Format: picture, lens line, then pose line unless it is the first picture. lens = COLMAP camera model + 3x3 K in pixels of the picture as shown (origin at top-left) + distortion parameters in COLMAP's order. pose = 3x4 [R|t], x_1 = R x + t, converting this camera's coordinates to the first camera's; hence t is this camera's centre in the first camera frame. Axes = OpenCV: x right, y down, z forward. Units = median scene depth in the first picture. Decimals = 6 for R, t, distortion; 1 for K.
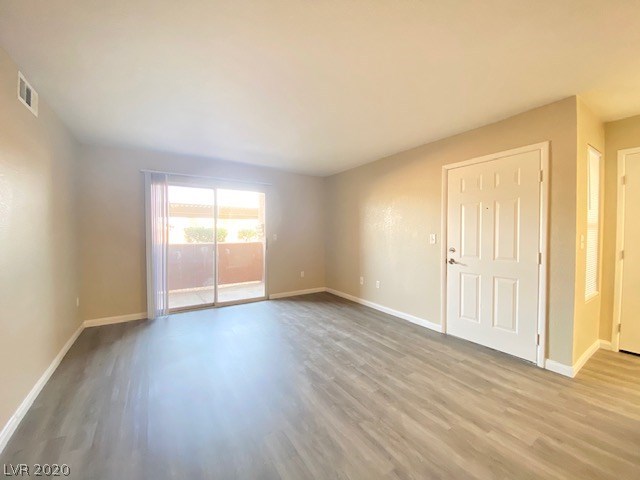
lens RADIAL K [[257.0, 0, 320.5], [0, 257.0, 237.9], [0, 0, 1]] dist [0.035946, -0.026813]
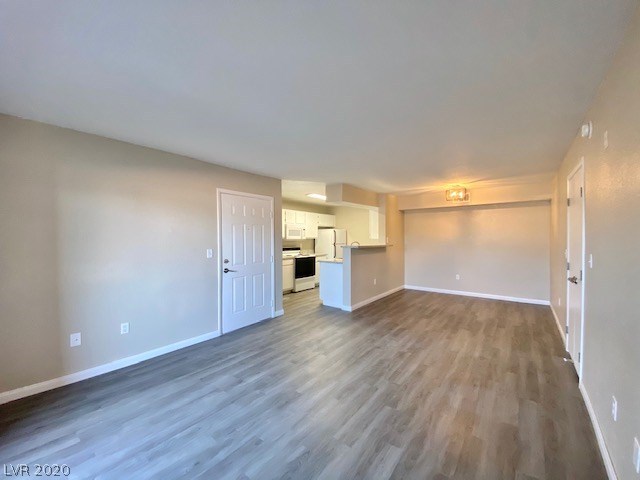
lens RADIAL K [[257.0, 0, 320.5], [0, 257.0, 237.9], [0, 0, 1]] dist [0.035946, -0.026813]
pose [[-0.333710, 0.001196, 0.942675, -0.756034], [0.025383, 0.999648, 0.007717, -0.058525], [-0.942334, 0.026503, -0.333623, 0.969657]]
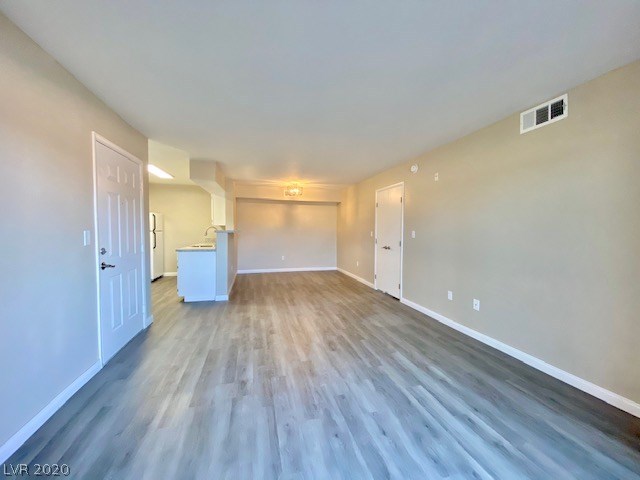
lens RADIAL K [[257.0, 0, 320.5], [0, 257.0, 237.9], [0, 0, 1]] dist [0.035946, -0.026813]
pose [[-0.950387, -0.012981, 0.310800, -0.326803], [0.003049, 0.998692, 0.051034, -0.028053], [-0.311056, 0.049449, -0.949104, 1.498283]]
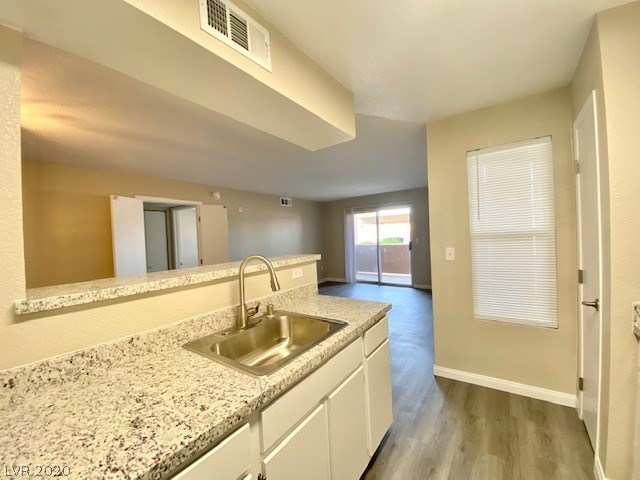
lens RADIAL K [[257.0, 0, 320.5], [0, 257.0, 237.9], [0, 0, 1]] dist [0.035946, -0.026813]
pose [[0.375824, -0.007459, -0.926661, 1.287504], [0.022185, 0.999753, 0.000950, -0.044370], [0.926425, -0.020915, 0.375897, 0.088279]]
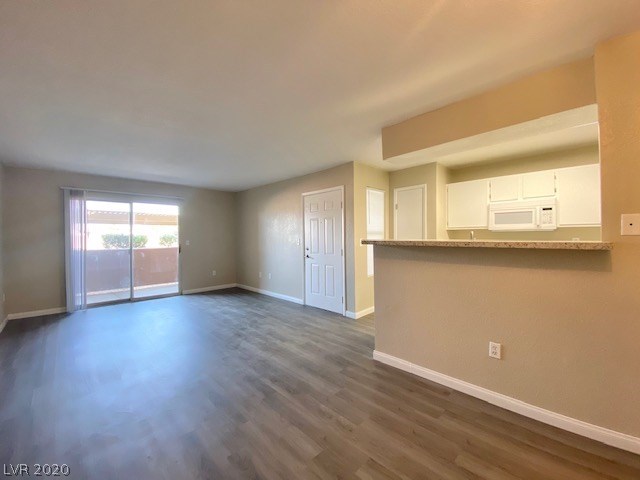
lens RADIAL K [[257.0, 0, 320.5], [0, 257.0, 237.9], [0, 0, 1]] dist [0.035946, -0.026813]
pose [[0.977598, -0.009648, 0.210259, 0.263205], [0.013551, 0.999761, -0.017131, 0.007883], [-0.210044, 0.019597, 0.977496, -0.481422]]
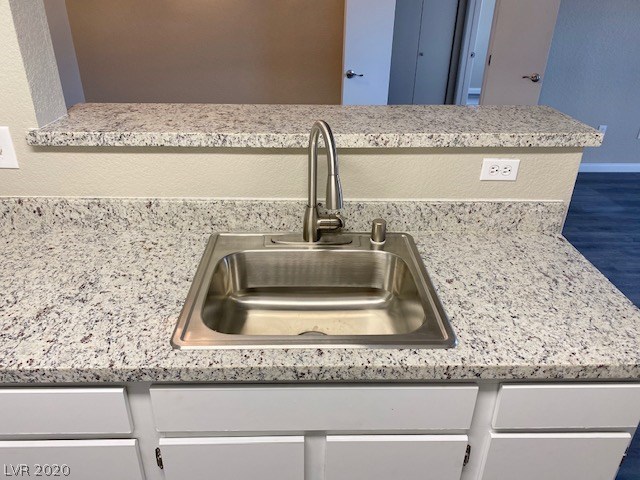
lens RADIAL K [[494.3, 0, 318.7], [0, 494.3, 237.3], [0, 0, 1]] dist [0.011609, 0.003264]
pose [[-0.515843, 0.386969, -0.764304, 1.178276], [-0.035843, 0.881636, 0.470566, -0.120924], [0.855933, 0.270133, -0.440916, 0.346161]]
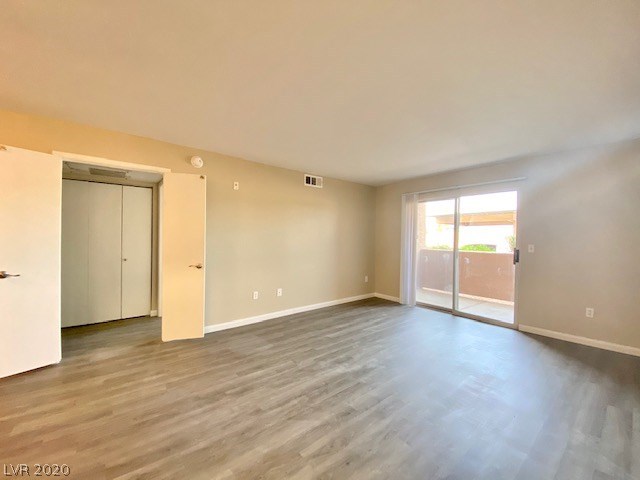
lens RADIAL K [[257.0, 0, 320.5], [0, 257.0, 237.9], [0, 0, 1]] dist [0.035946, -0.026813]
pose [[0.112543, 0.002910, -0.993643, 0.739320], [-0.034444, 0.999406, -0.000974, -0.016256], [0.993050, 0.034334, 0.112576, 0.490622]]
